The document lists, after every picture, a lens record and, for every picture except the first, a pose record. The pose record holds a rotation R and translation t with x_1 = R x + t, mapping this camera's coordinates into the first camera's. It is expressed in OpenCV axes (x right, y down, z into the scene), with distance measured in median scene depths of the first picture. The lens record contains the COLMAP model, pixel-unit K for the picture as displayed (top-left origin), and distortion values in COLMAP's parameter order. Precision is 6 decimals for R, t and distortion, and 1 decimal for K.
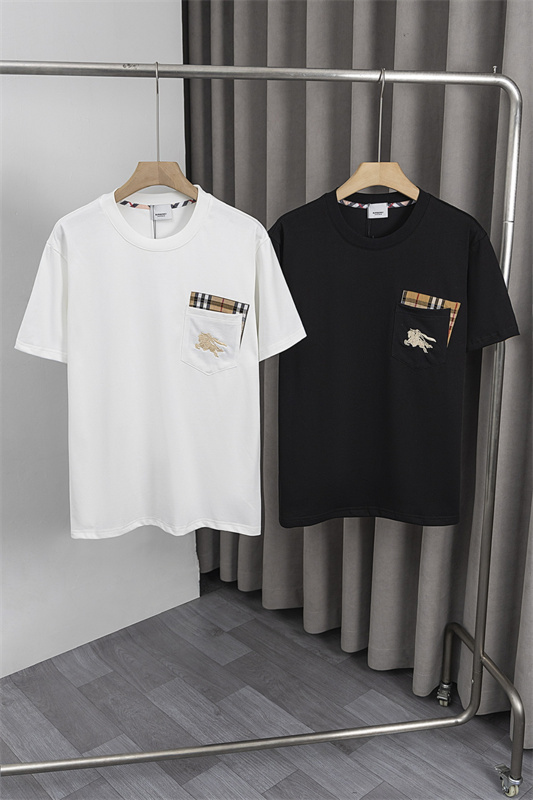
lens RADIAL K [[799.4, 0, 266.5], [0, 799.4, 400.0], [0, 0, 1]] dist [-0.008509, 0.007059]
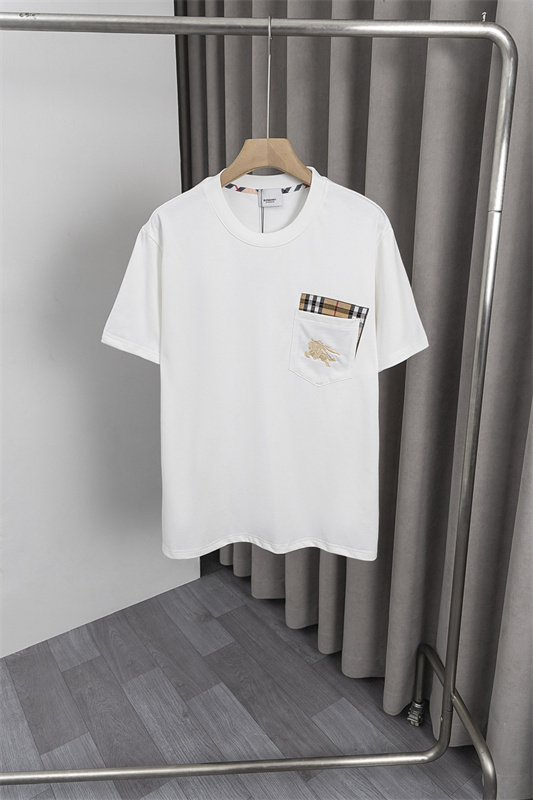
lens RADIAL K [[577.9, 0, 266.5], [0, 577.9, 400.0], [0, 0, 1]] dist [0.033829, -0.004592]
pose [[0.993762, 0.029999, -0.107413, 0.108382], [-0.026847, 0.999169, 0.030669, -0.031026], [0.108244, -0.027594, 0.993741, 0.286944]]
